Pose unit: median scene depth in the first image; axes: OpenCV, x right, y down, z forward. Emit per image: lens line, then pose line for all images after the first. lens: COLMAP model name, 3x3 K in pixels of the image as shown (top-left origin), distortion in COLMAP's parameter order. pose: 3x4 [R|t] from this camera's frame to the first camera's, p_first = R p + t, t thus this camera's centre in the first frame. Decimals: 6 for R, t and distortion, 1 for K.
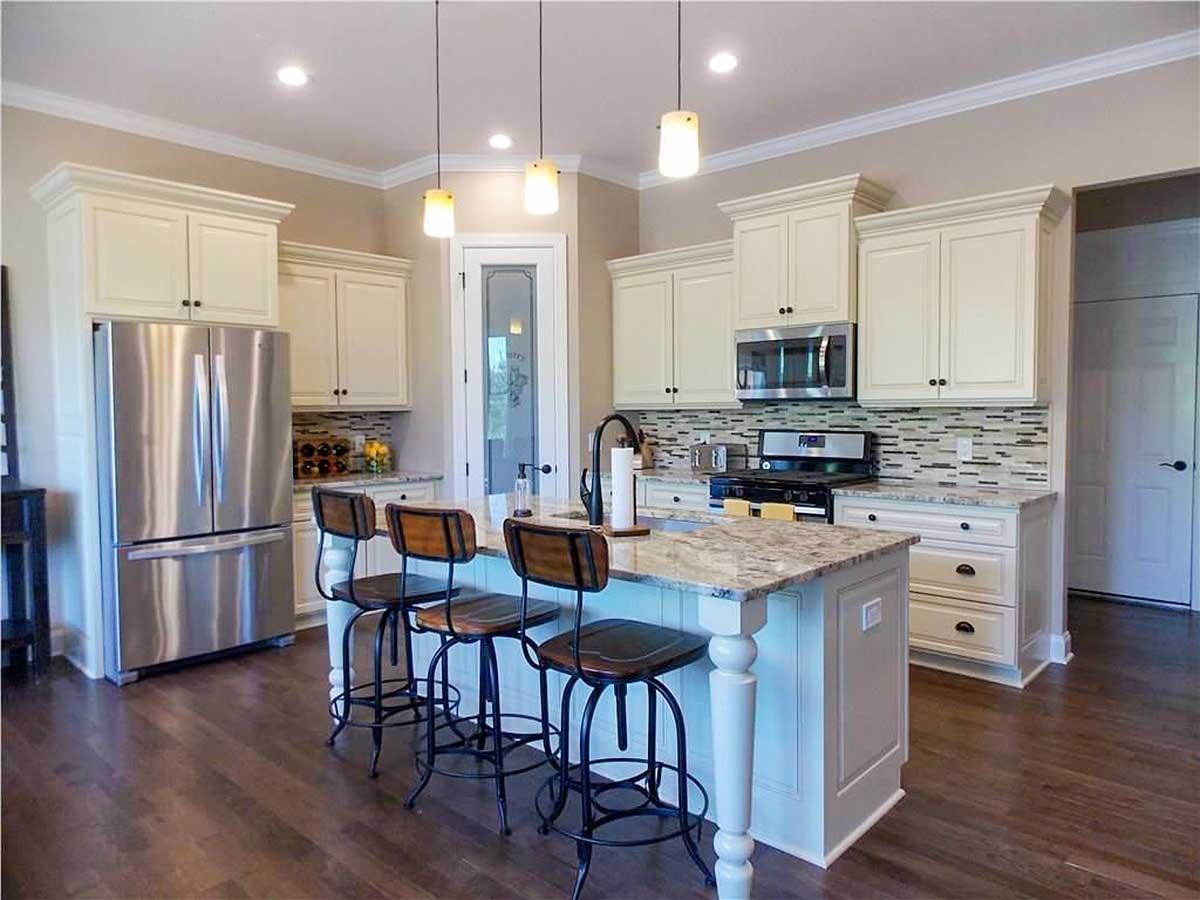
lens RADIAL K [[795.1, 0, 594.7], [0, 795.1, 443.0], [0, 0, 1]] dist [0.003266, -0.003286]
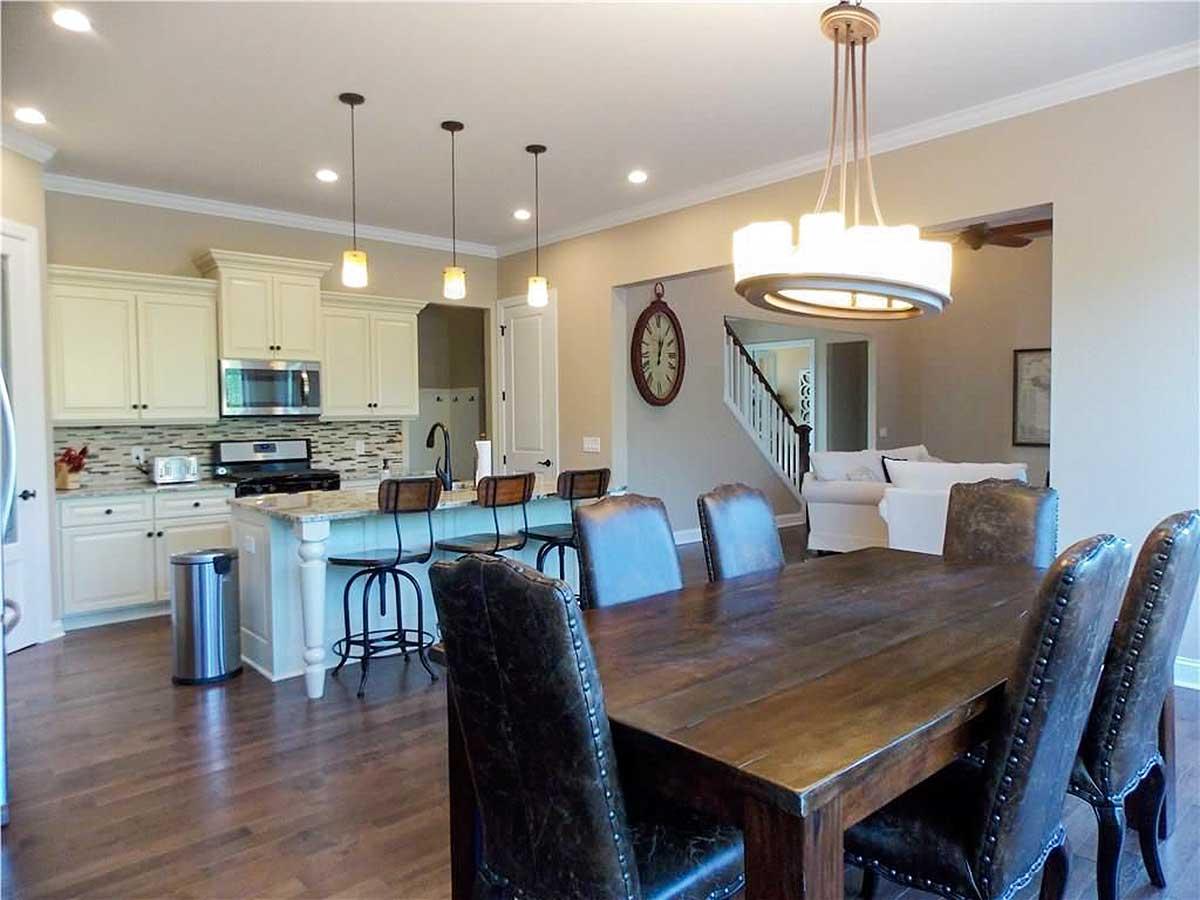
lens RADIAL K [[795.1, 0, 594.2], [0, 795.1, 450.7], [0, 0, 1]] dist [0.003266, -0.003286]
pose [[0.074204, -0.032699, 0.996707, -0.993846], [0.062659, 0.997640, 0.028065, -0.000671], [-0.995273, 0.060371, 0.076078, 0.371798]]
